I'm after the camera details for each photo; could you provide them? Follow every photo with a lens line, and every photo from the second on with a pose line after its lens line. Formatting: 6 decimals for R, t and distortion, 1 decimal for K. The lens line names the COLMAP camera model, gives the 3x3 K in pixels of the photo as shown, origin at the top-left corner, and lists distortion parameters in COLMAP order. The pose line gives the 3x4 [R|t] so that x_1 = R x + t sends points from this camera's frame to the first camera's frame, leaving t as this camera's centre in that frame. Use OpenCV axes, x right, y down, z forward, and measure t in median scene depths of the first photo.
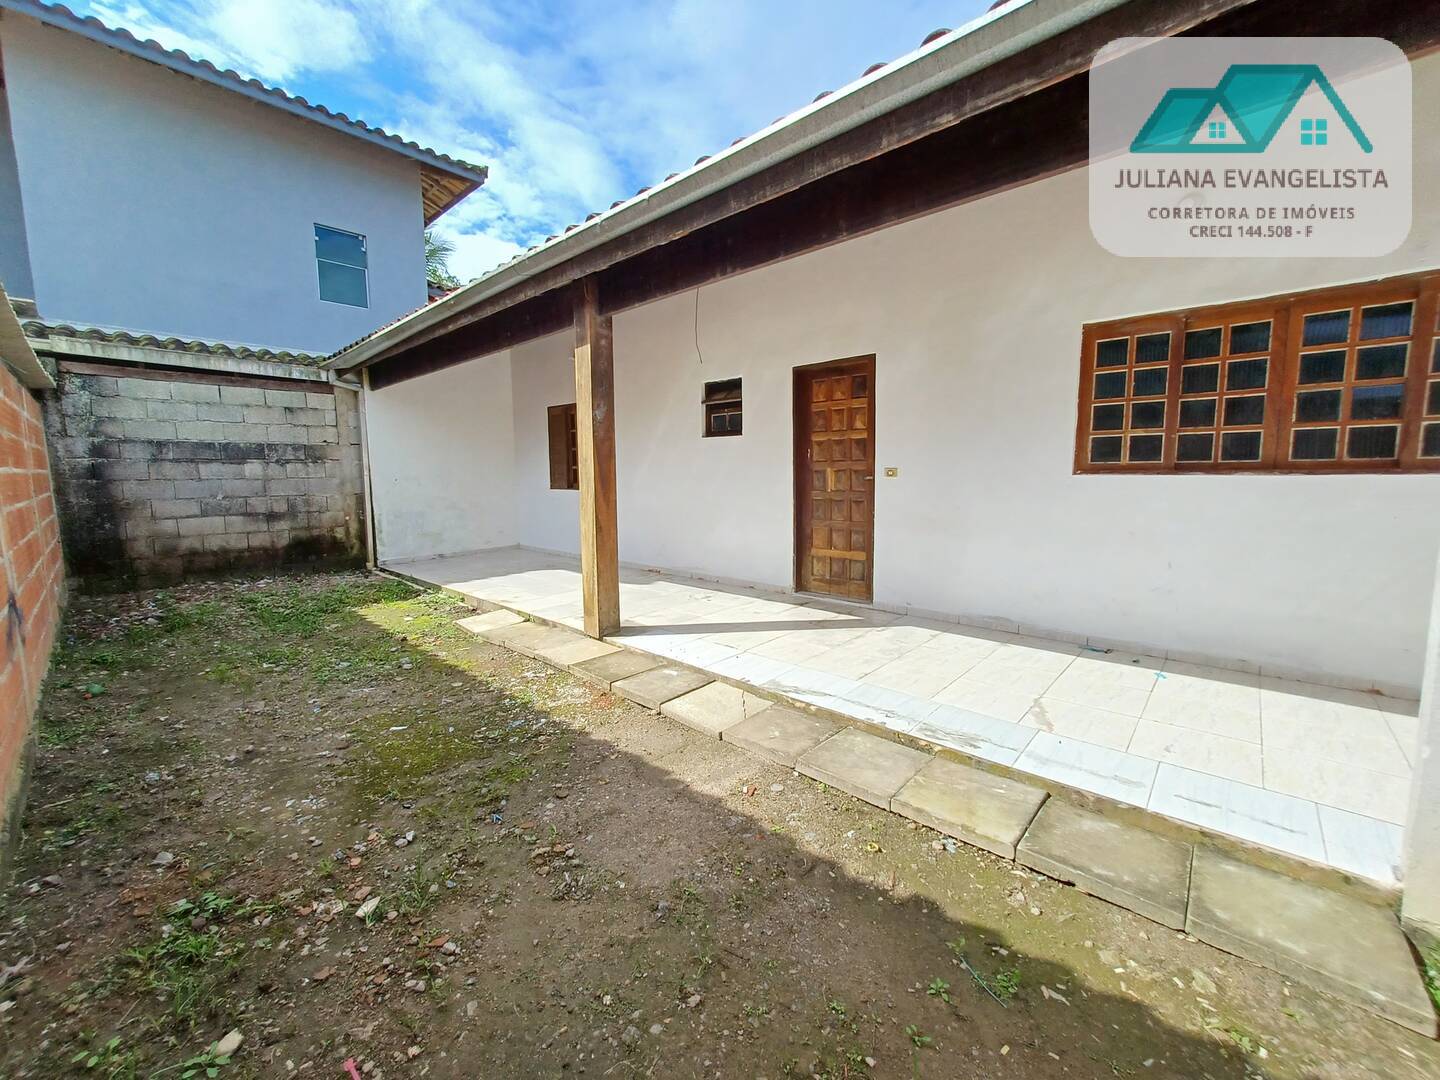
lens RADIAL K [[567.8, 0, 752.5], [0, 567.8, 529.3], [0, 0, 1]] dist [-0.000056, -0.000001]
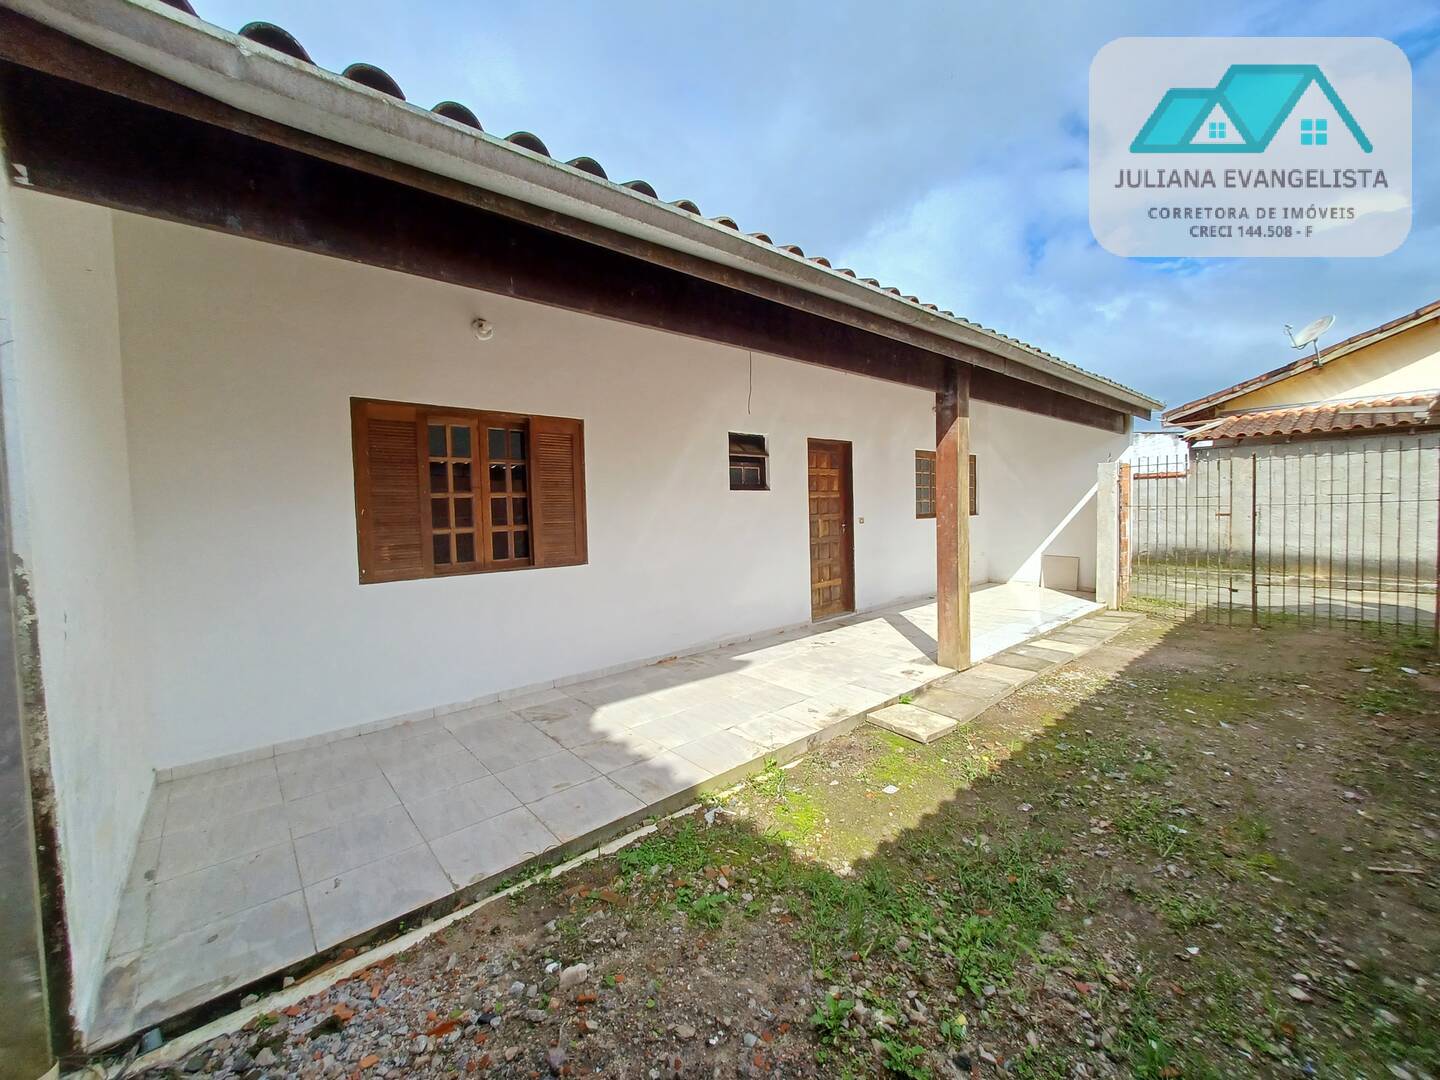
lens RADIAL K [[567.8, 0, 724.0], [0, 567.8, 530.2], [0, 0, 1]] dist [-0.000056, -0.000001]
pose [[0.136581, -0.039220, 0.989852, -1.017753], [0.124440, 0.991980, 0.022134, -0.120202], [-0.982782, 0.120154, 0.140366, 0.895356]]
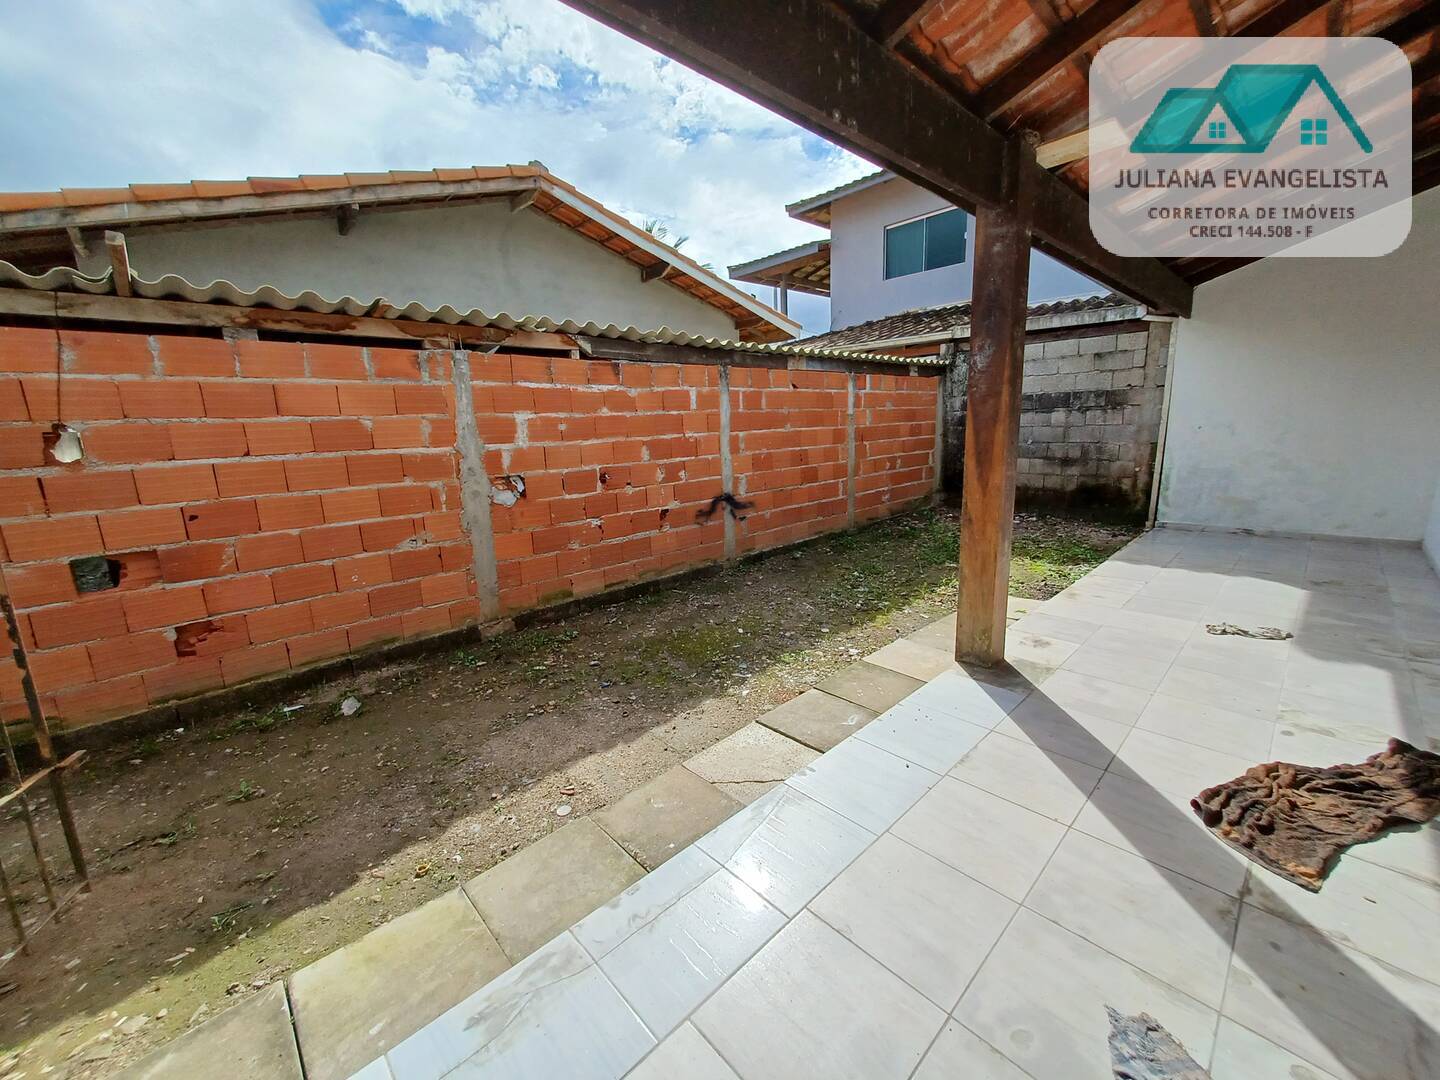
lens RADIAL K [[567.8, 0, 720.6], [0, 567.8, 538.6], [0, 0, 1]] dist [-0.000056, -0.000001]
pose [[-0.105334, 0.213214, -0.971311, 0.326556], [-0.068089, 0.972906, 0.220948, -0.081458], [0.992103, 0.089409, -0.087963, 0.509422]]
